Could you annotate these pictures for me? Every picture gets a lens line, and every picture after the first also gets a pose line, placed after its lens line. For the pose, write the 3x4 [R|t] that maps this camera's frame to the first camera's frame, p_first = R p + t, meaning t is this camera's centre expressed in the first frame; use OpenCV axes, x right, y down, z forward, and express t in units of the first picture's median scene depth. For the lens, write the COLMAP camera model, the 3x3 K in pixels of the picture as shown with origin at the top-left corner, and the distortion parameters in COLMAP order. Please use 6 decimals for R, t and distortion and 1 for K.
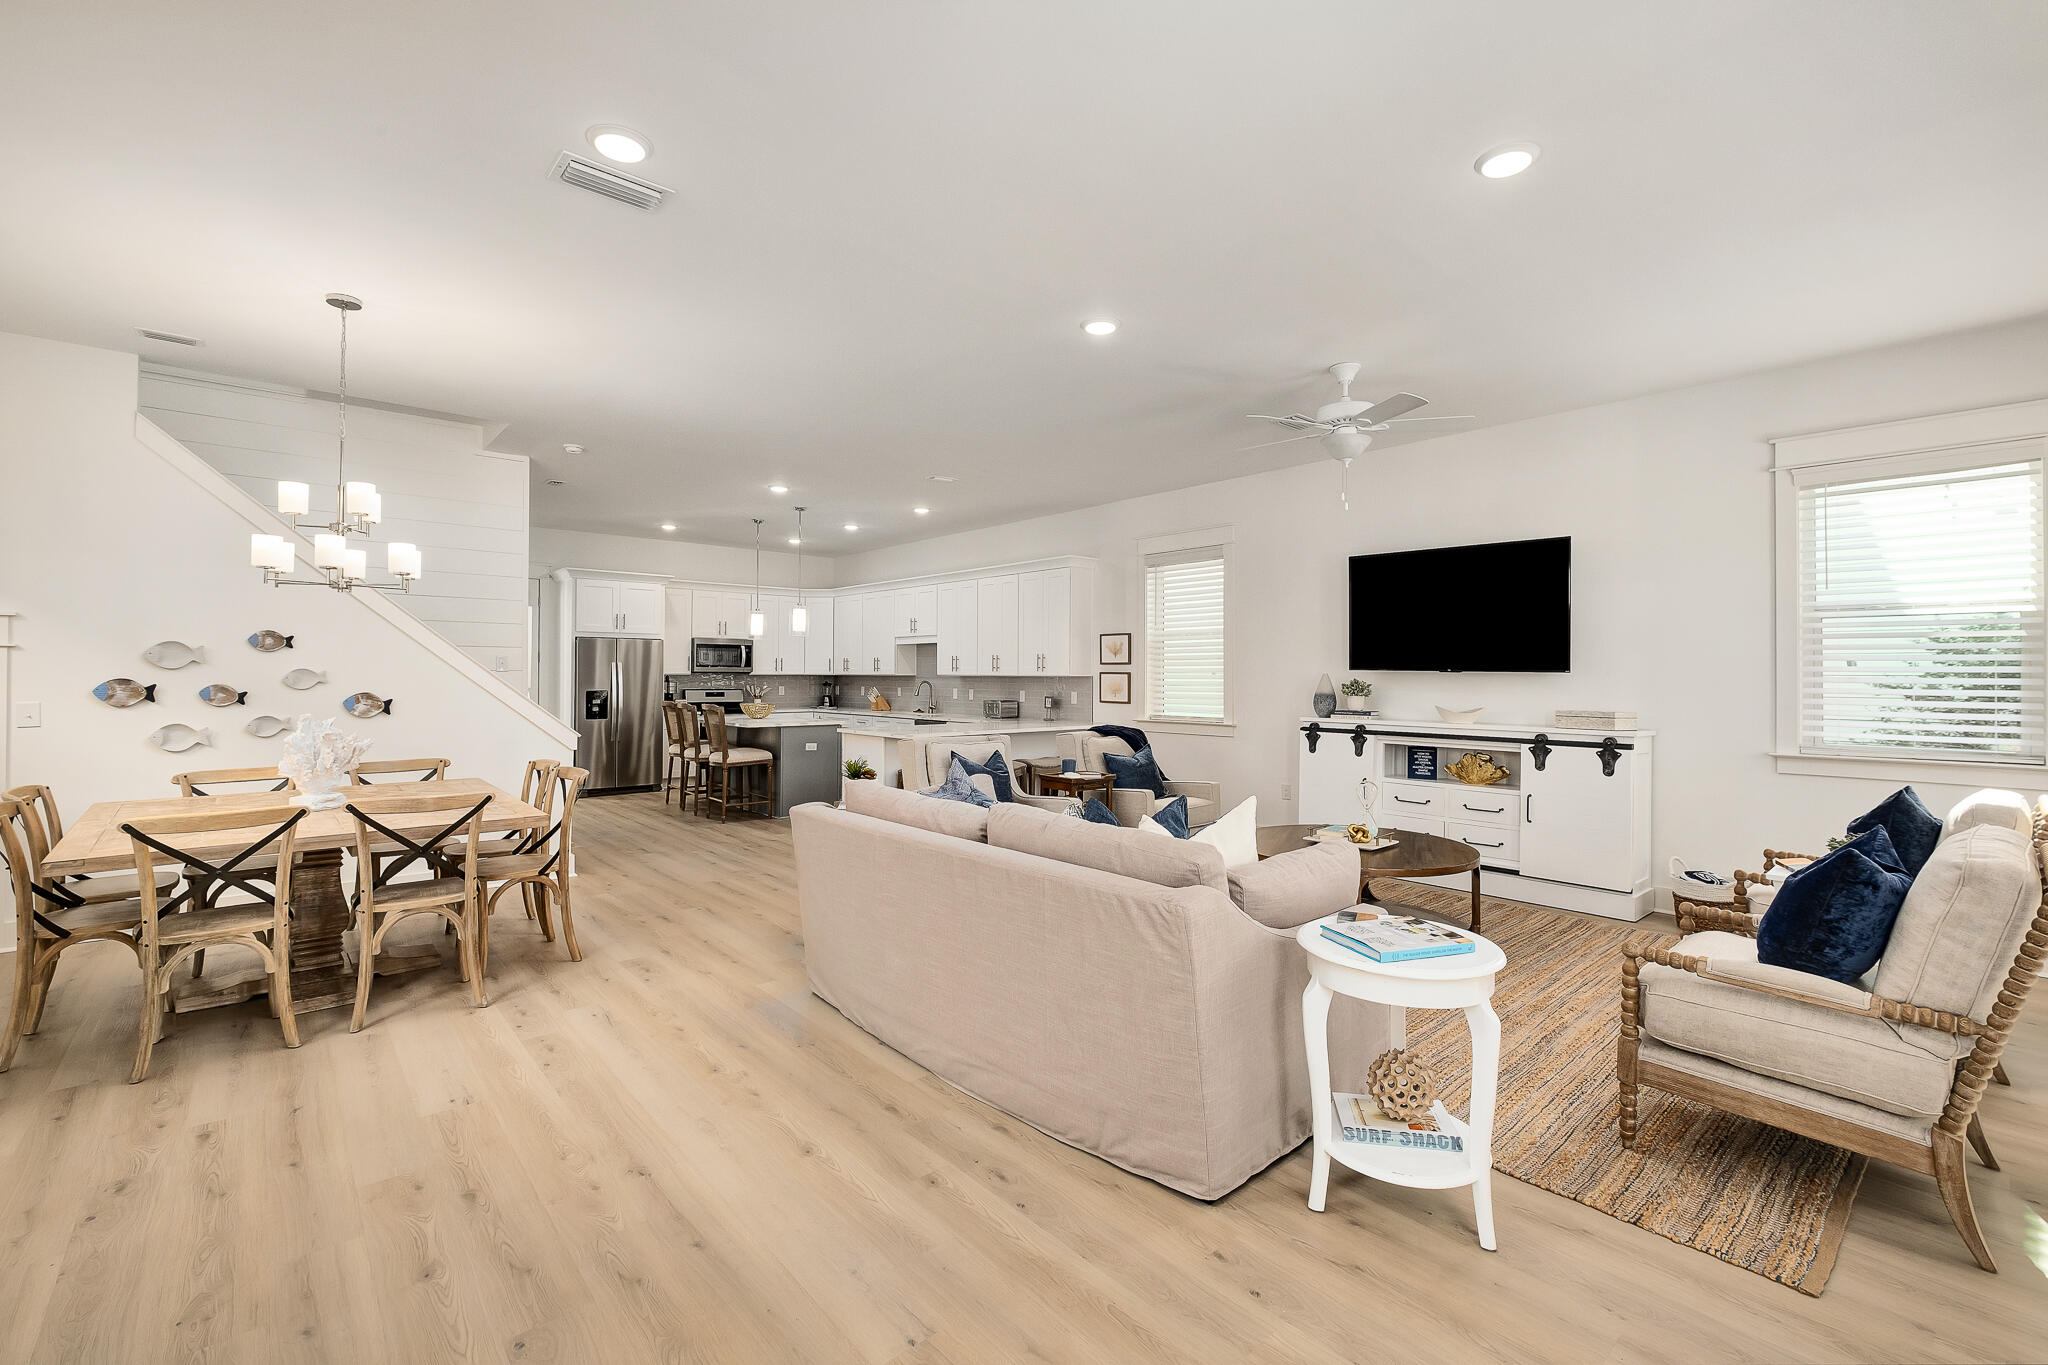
lens RADIAL K [[889.2, 0, 1040.0], [0, 889.2, 666.2], [0, 0, 1]] dist [0.001149, -0.003278]
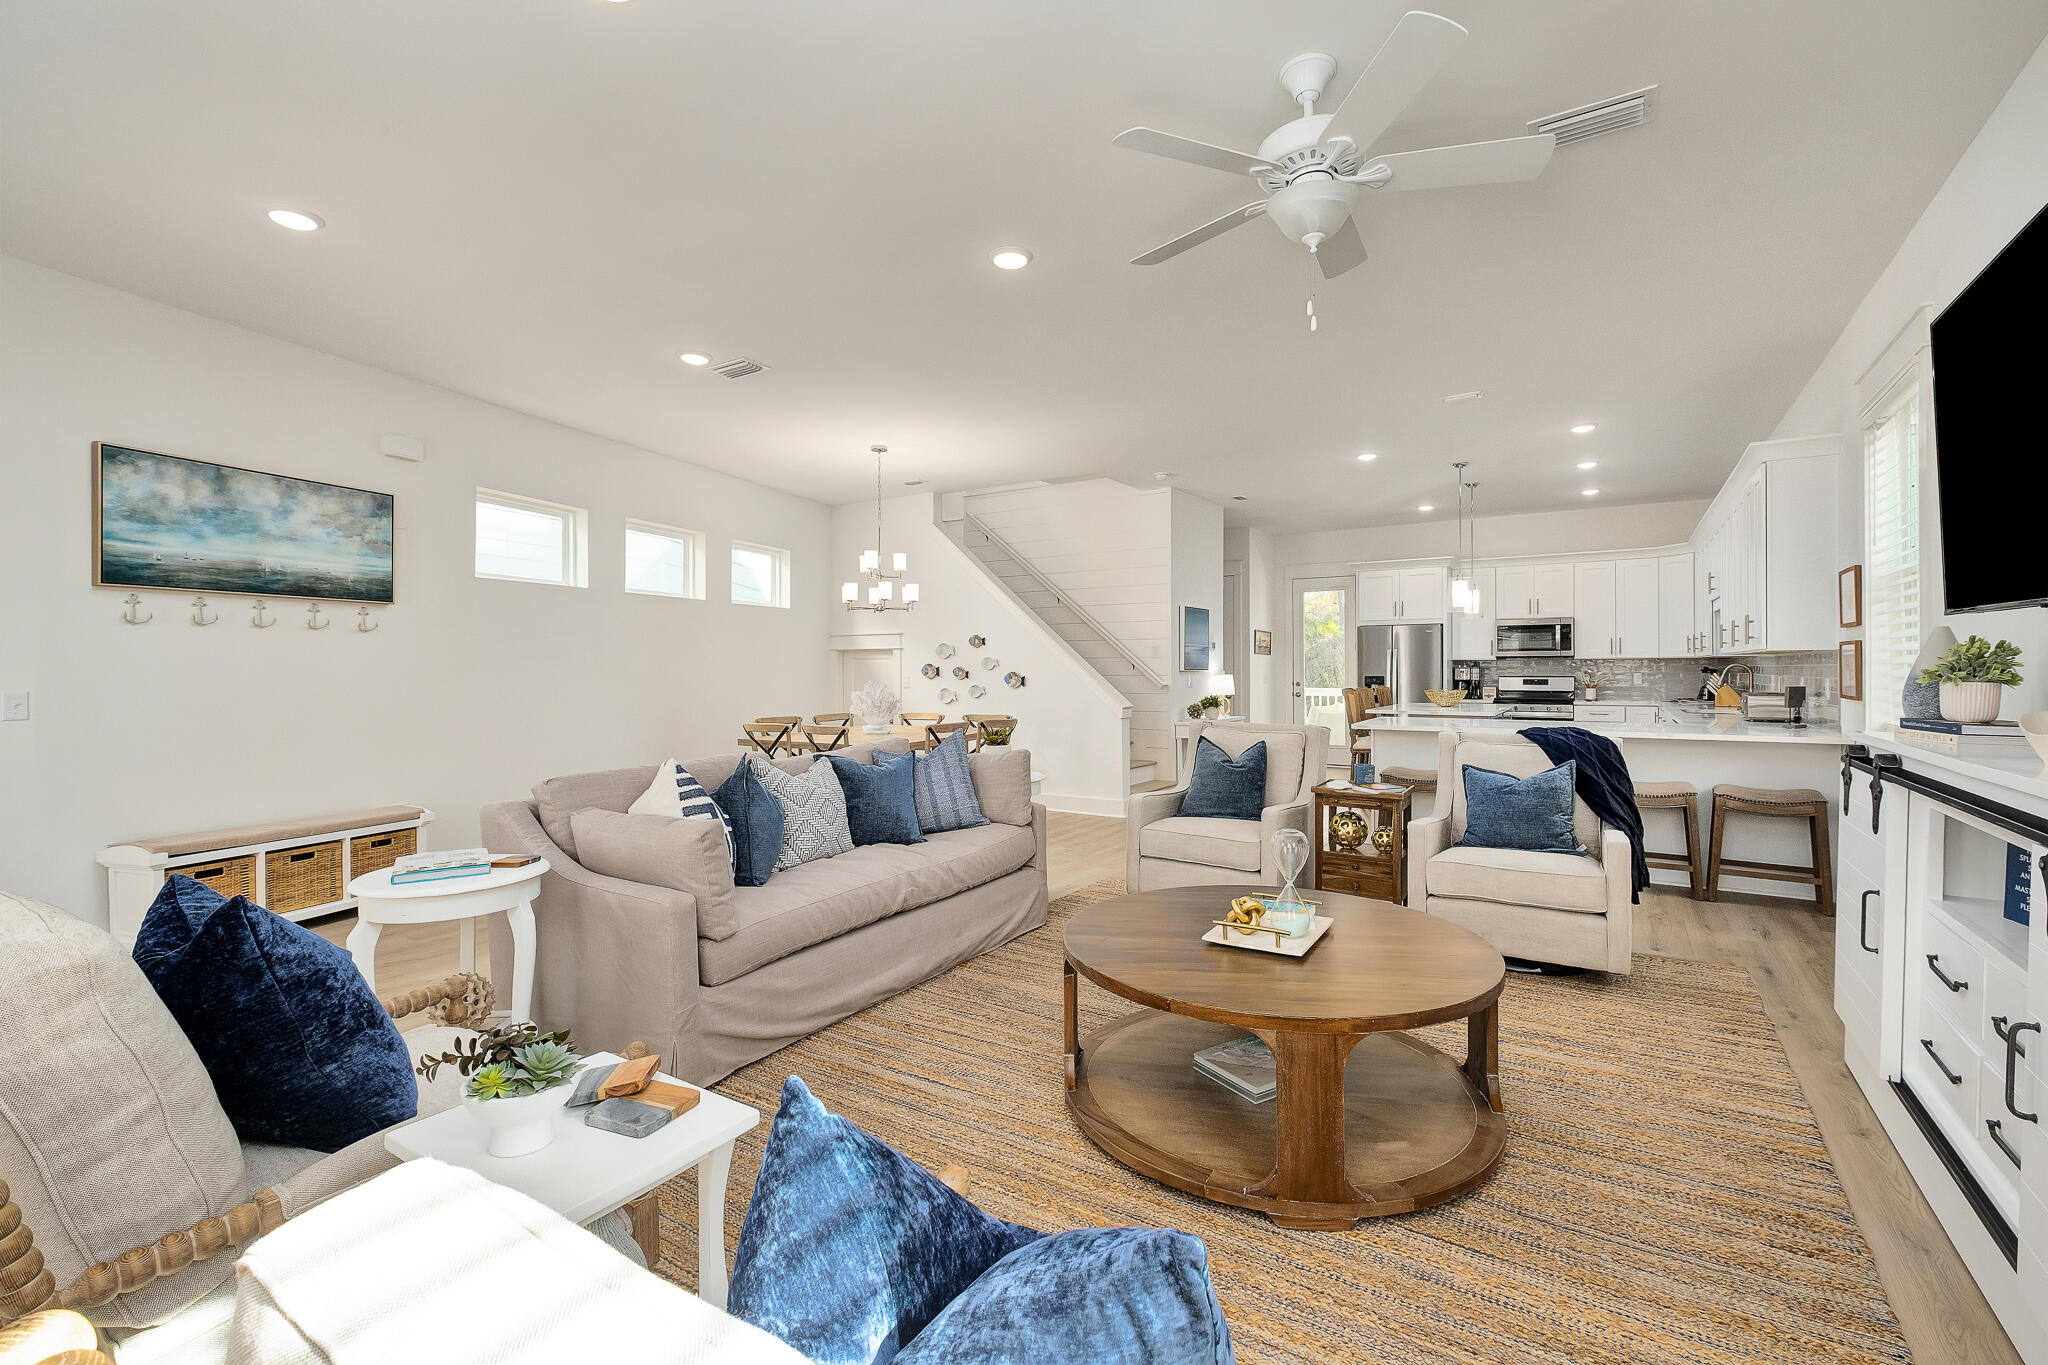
lens RADIAL K [[889.2, 0, 1023.6], [0, 889.2, 675.6], [0, 0, 1]] dist [0.001149, -0.003278]
pose [[0.258951, 0.001225, -0.965890, 0.648187], [0.015280, 0.999869, 0.005365, 0.023893], [0.965769, -0.016148, 0.258899, 0.518202]]
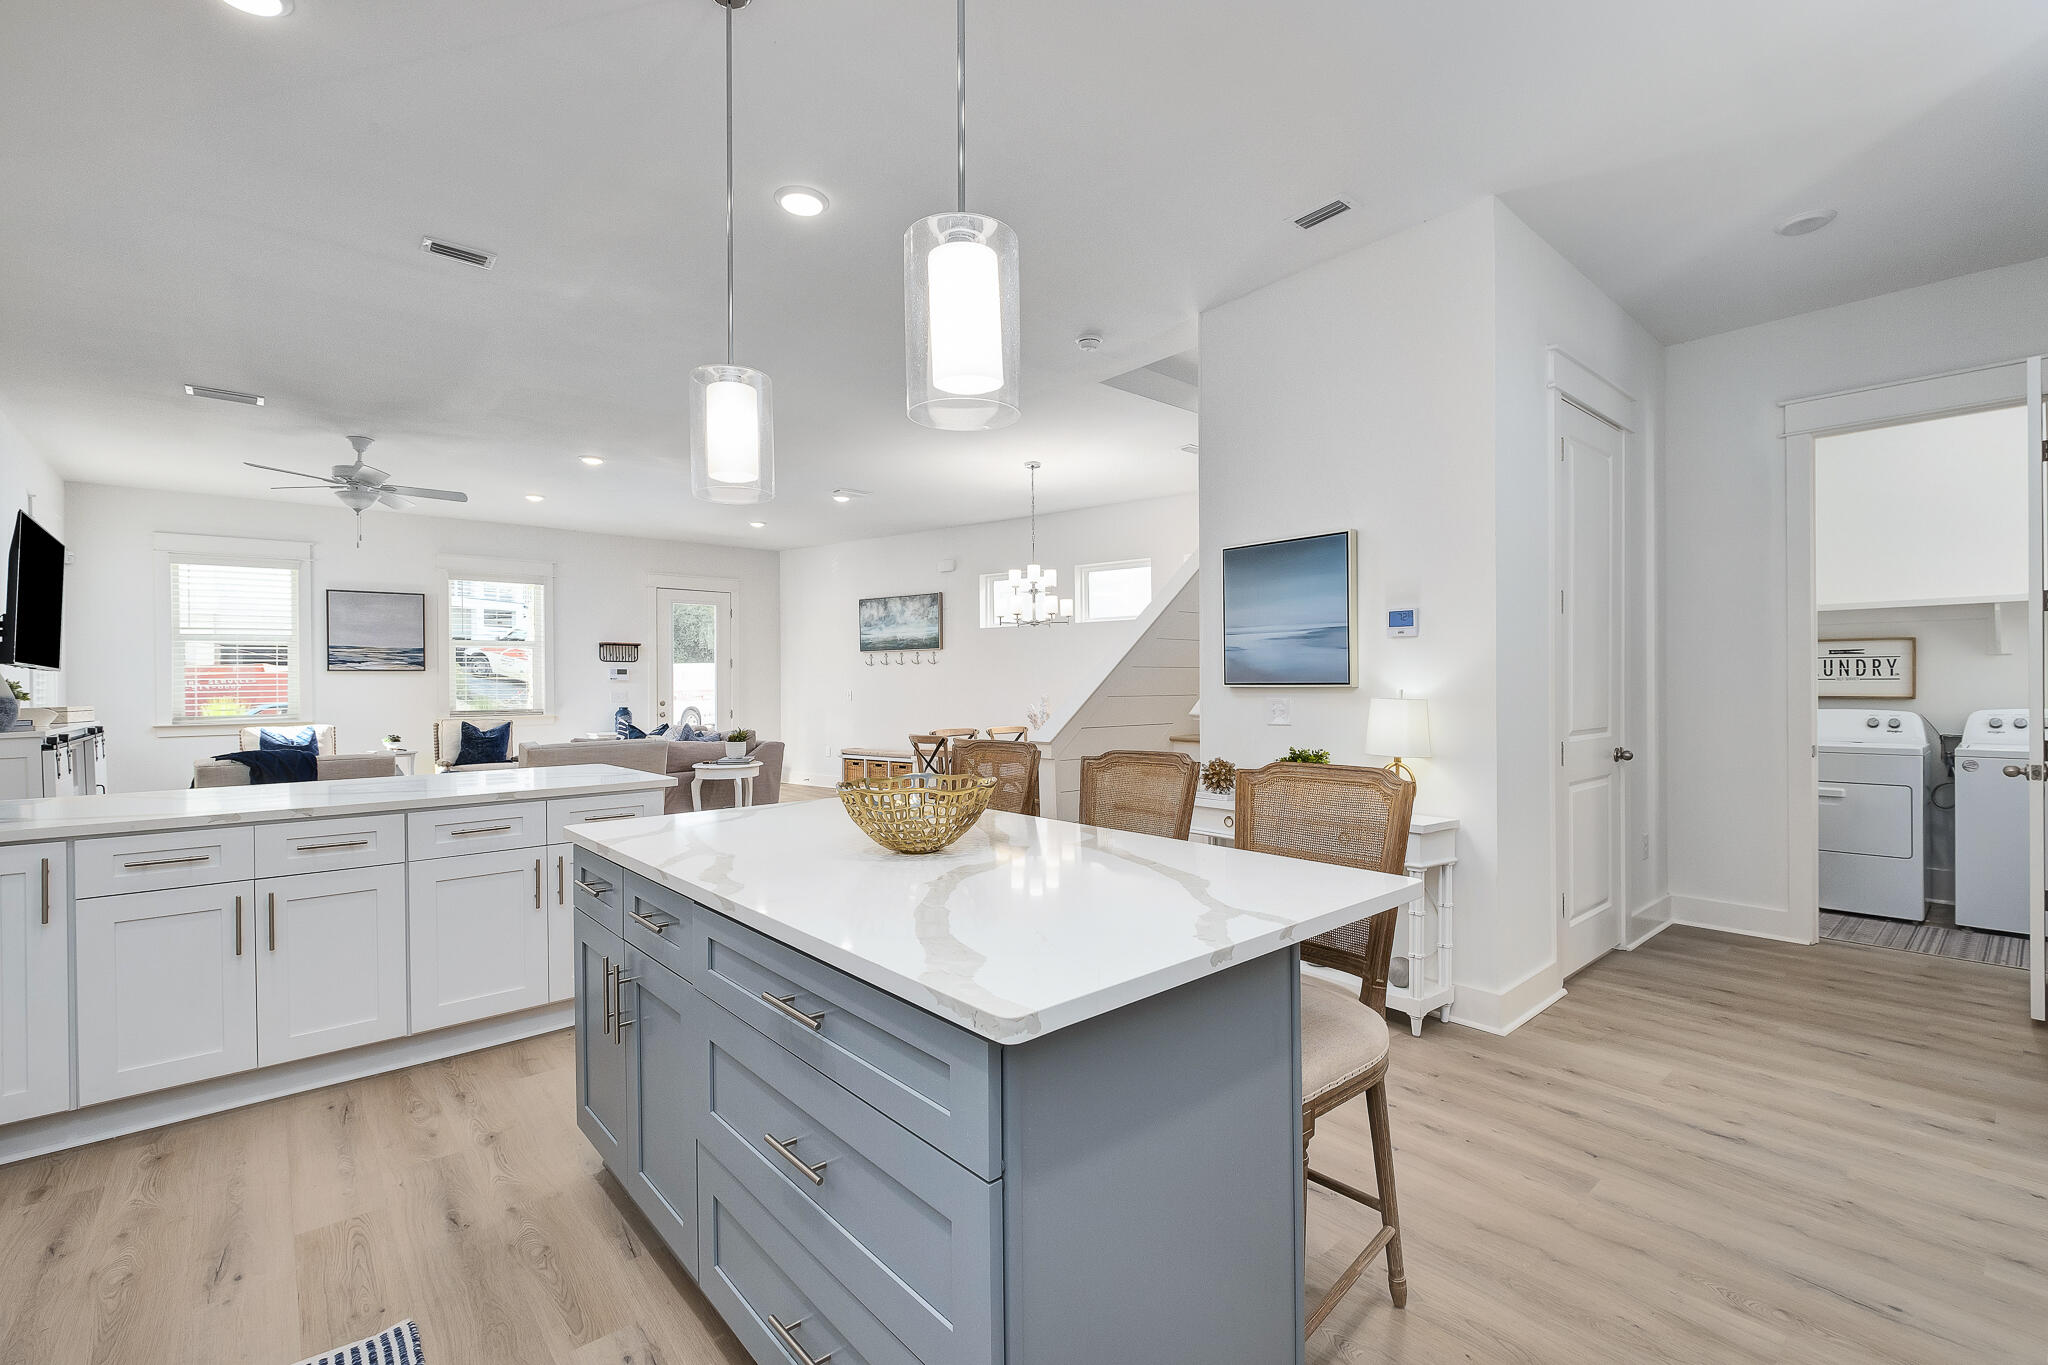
lens RADIAL K [[889.2, 0, 1021.4], [0, 889.2, 687.8], [0, 0, 1]] dist [0.001149, -0.003278]
pose [[-0.999969, 0.004114, -0.006761, -0.469008], [0.004161, 0.999967, -0.006967, 0.035517], [0.006732, -0.006995, -0.999953, 1.809384]]
